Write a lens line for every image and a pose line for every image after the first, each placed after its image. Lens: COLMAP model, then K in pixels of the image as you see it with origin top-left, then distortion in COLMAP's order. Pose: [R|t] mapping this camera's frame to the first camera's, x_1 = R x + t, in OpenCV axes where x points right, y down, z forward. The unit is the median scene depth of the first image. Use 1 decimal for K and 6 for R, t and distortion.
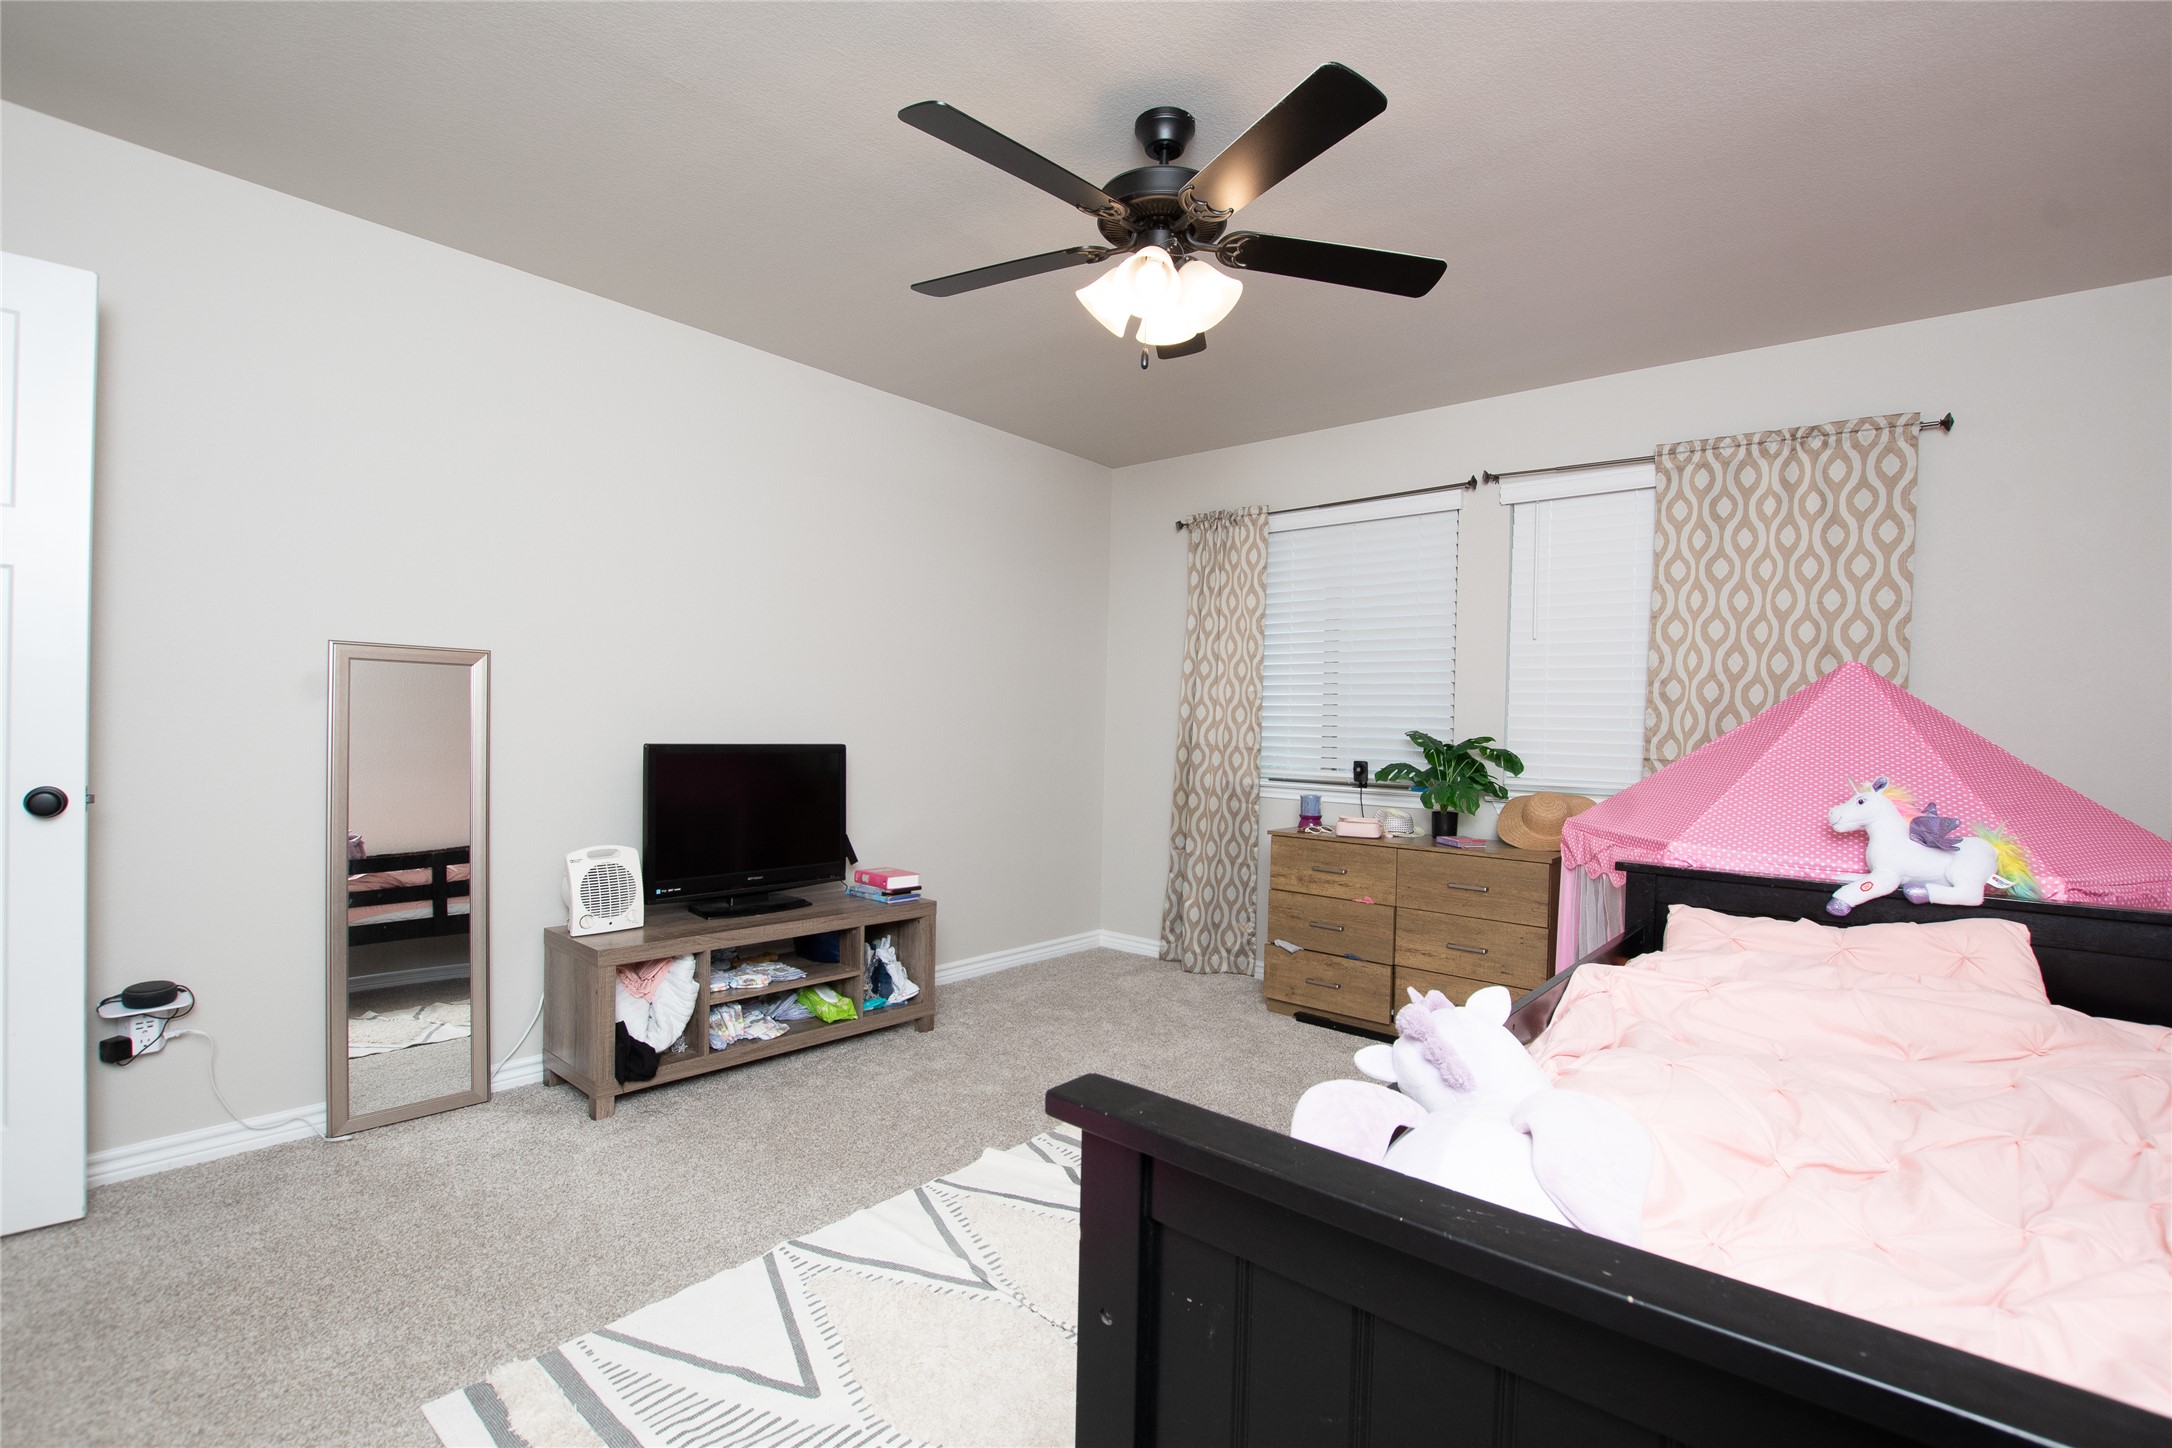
lens RADIAL K [[984.0, 0, 1073.3], [0, 984.0, 729.6], [0, 0, 1]] dist [-0.001042, -0.001211]
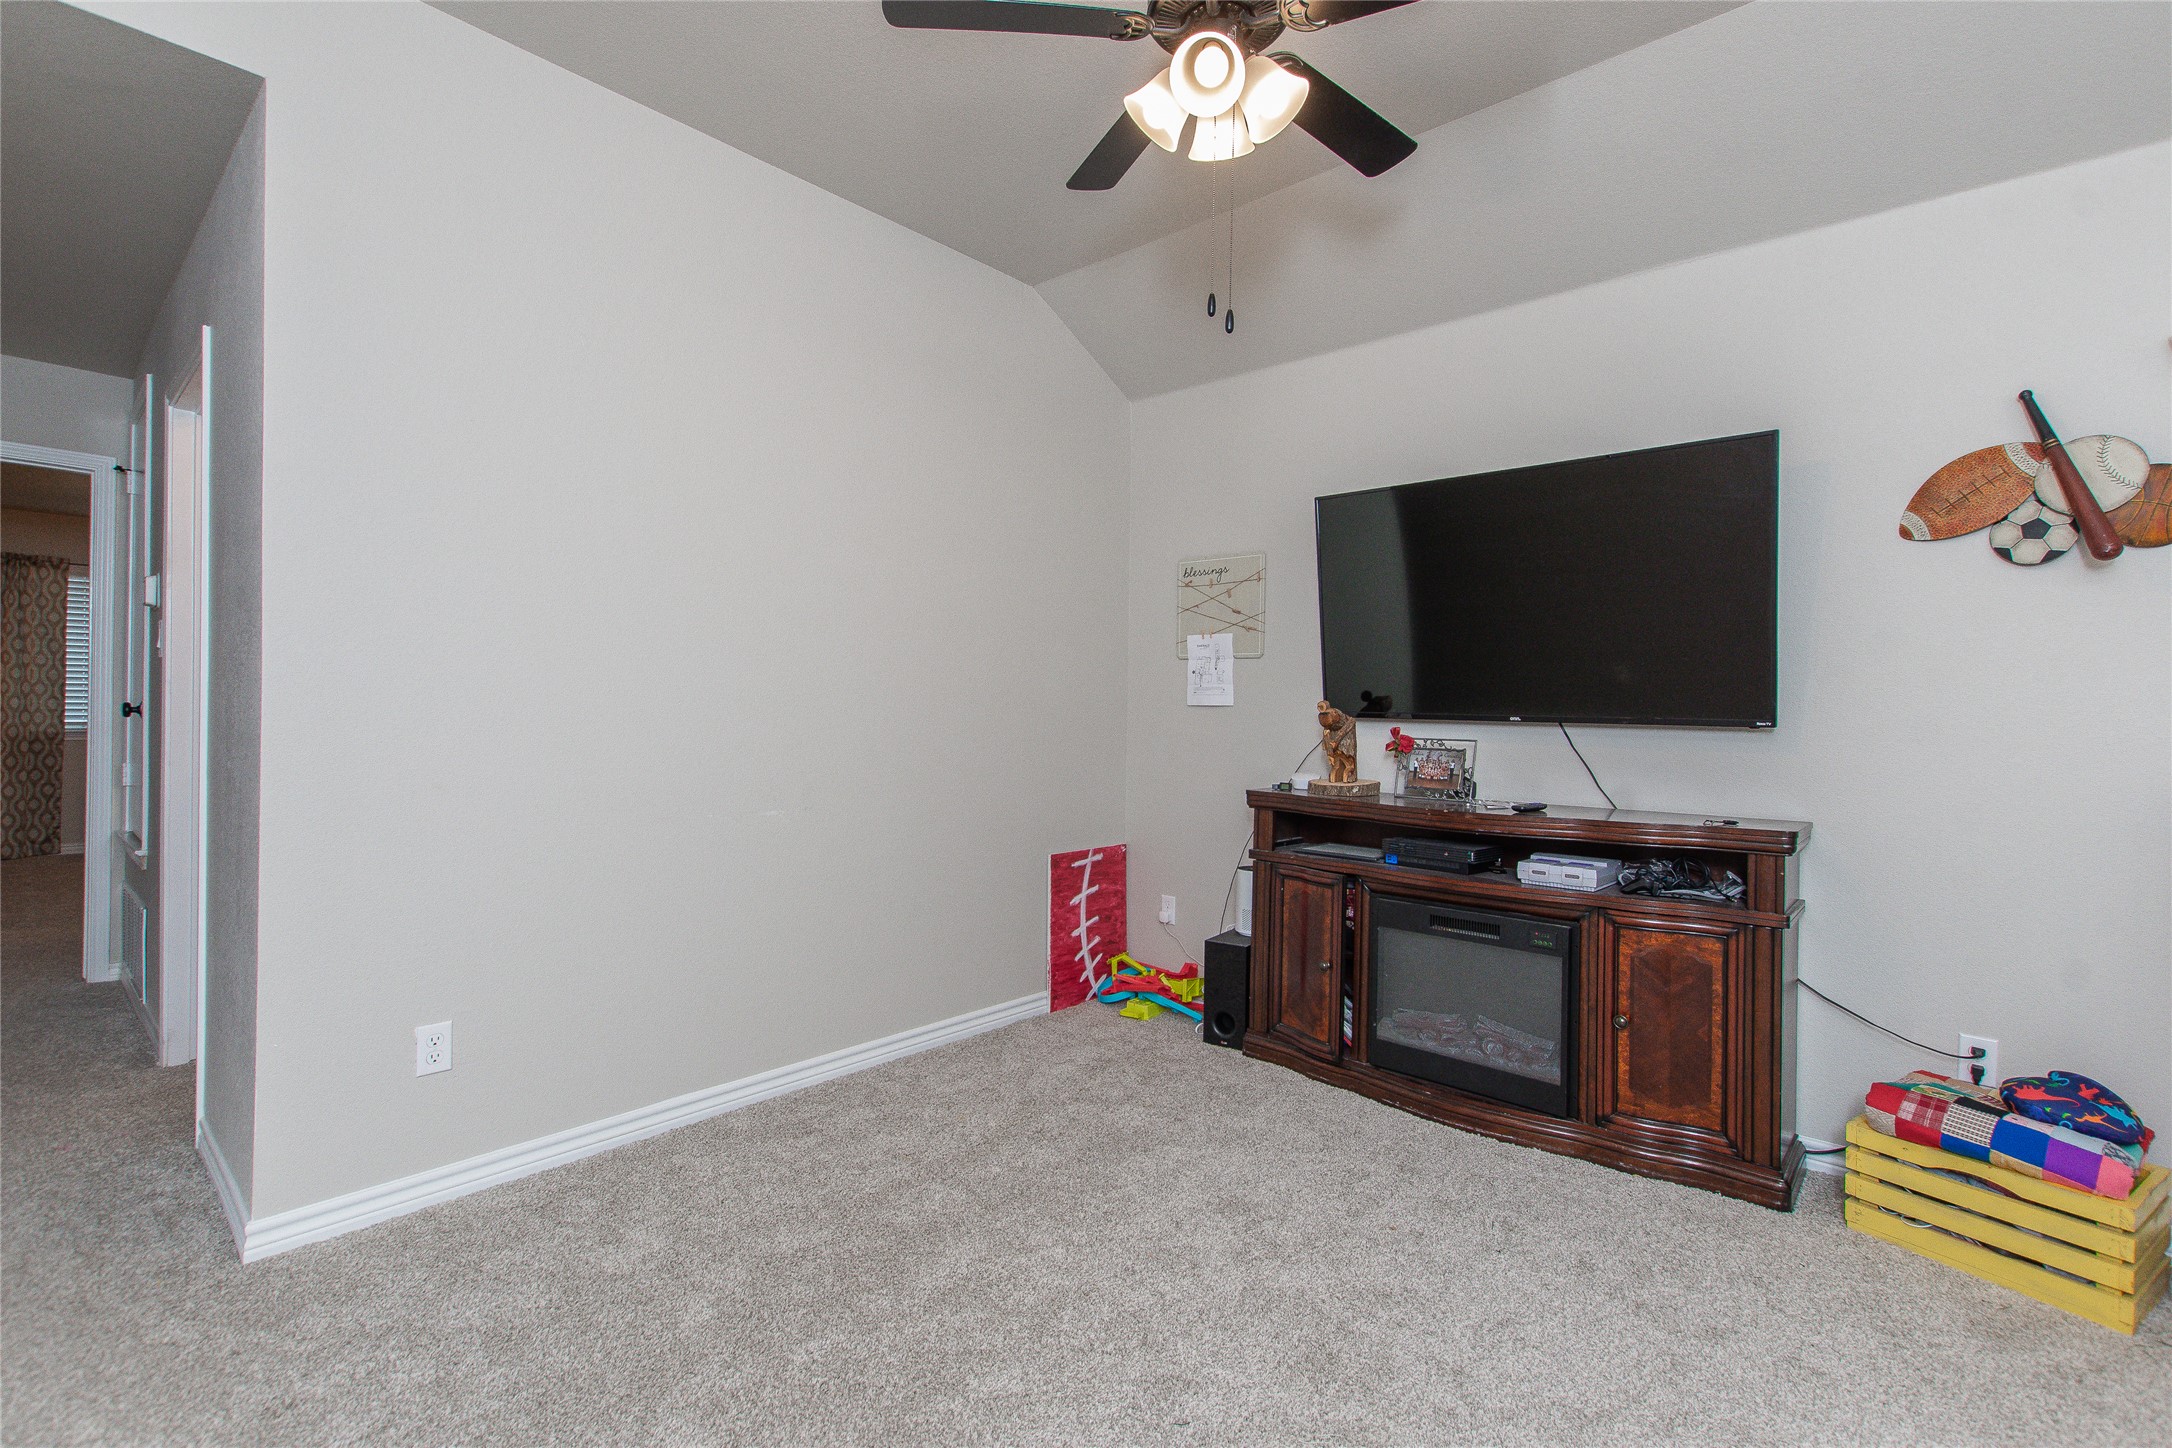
lens RADIAL K [[984.0, 0, 1073.2], [0, 984.0, 708.8], [0, 0, 1]] dist [-0.001042, -0.001211]
pose [[0.041683, -0.021859, 0.998892, -1.562896], [0.002427, 0.999760, 0.021777, -0.015089], [-0.999128, 0.001516, 0.041726, -0.828522]]
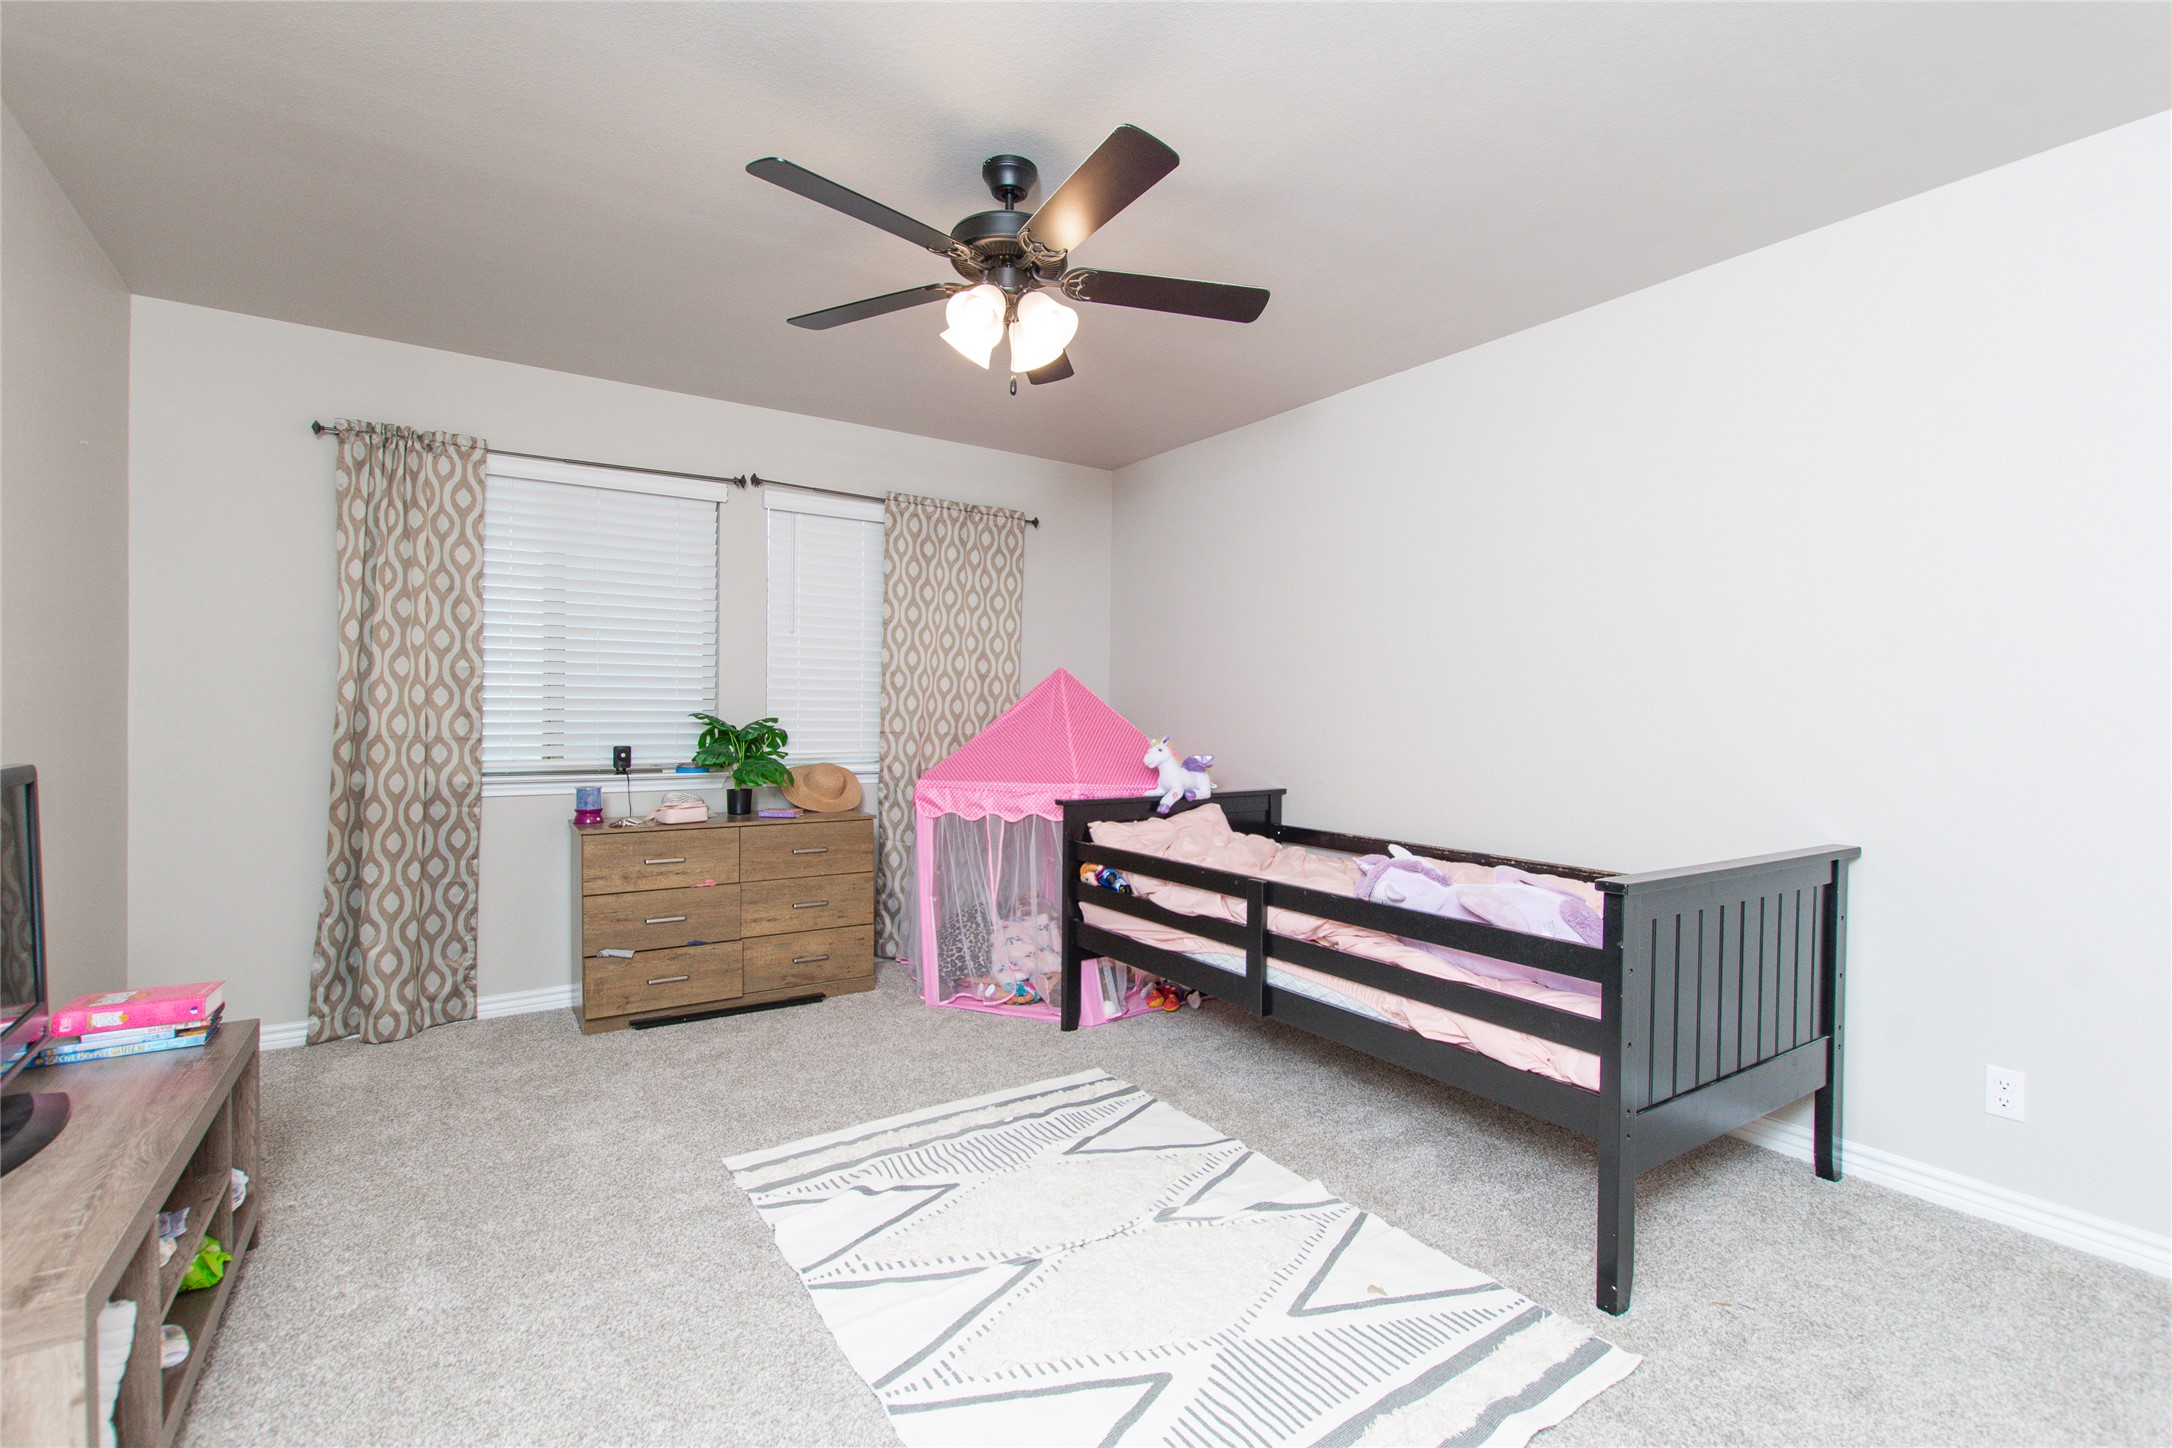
lens RADIAL K [[984.0, 0, 1084.5], [0, 984.0, 731.8], [0, 0, 1]] dist [-0.001042, -0.001211]
pose [[0.278855, -0.034735, 0.959705, -0.528066], [0.007760, 0.999395, 0.033916, -0.011214], [-0.960302, -0.002010, 0.278956, 0.340436]]
